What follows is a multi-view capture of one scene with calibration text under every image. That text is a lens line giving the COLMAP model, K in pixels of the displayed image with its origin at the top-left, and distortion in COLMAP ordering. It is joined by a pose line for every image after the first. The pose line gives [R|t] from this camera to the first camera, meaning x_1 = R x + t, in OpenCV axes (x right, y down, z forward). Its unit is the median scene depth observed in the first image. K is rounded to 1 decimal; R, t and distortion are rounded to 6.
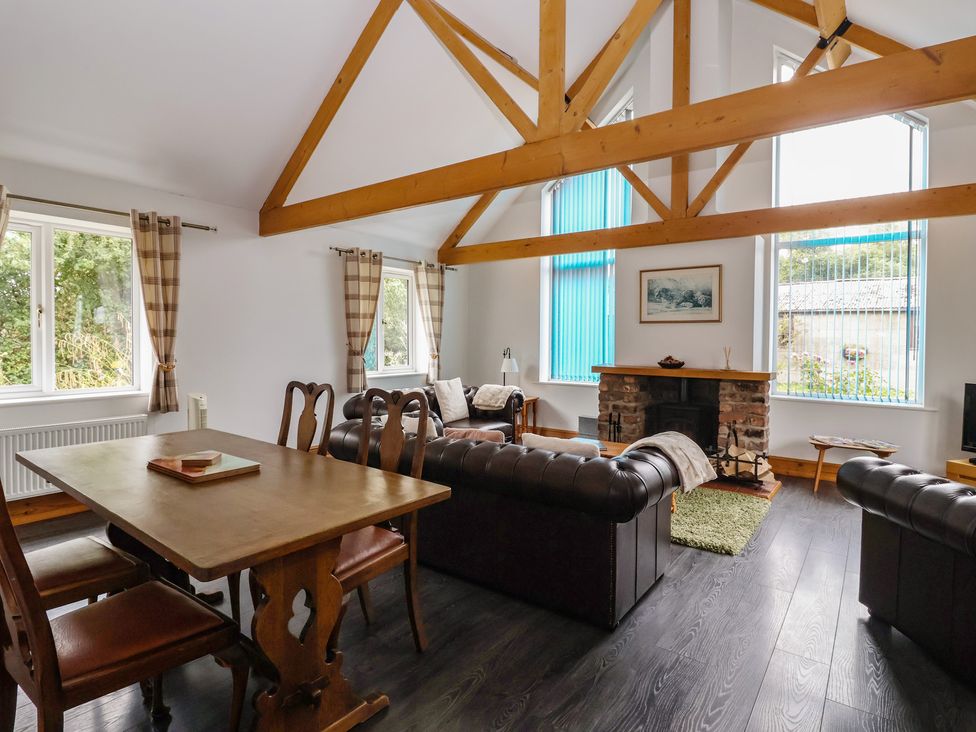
lens RADIAL K [[522.0, 0, 502.5], [0, 522.0, 344.0], [0, 0, 1]] dist [-0.000170, -0.000545]
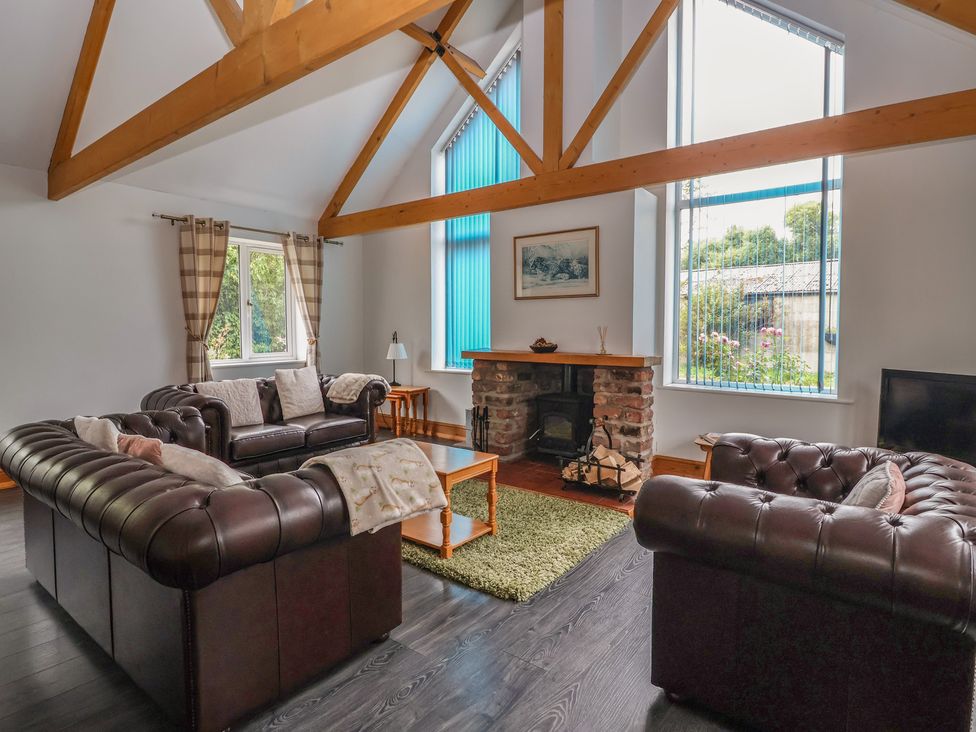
lens RADIAL K [[527.8, 0, 488.2], [0, 527.8, 344.2], [0, 0, 1]] dist [0.000453, -0.001497]
pose [[0.999771, -0.007764, -0.019928, 0.237607], [0.008231, 0.999691, 0.023444, 0.011651], [0.019739, -0.023603, 0.999527, 0.146653]]
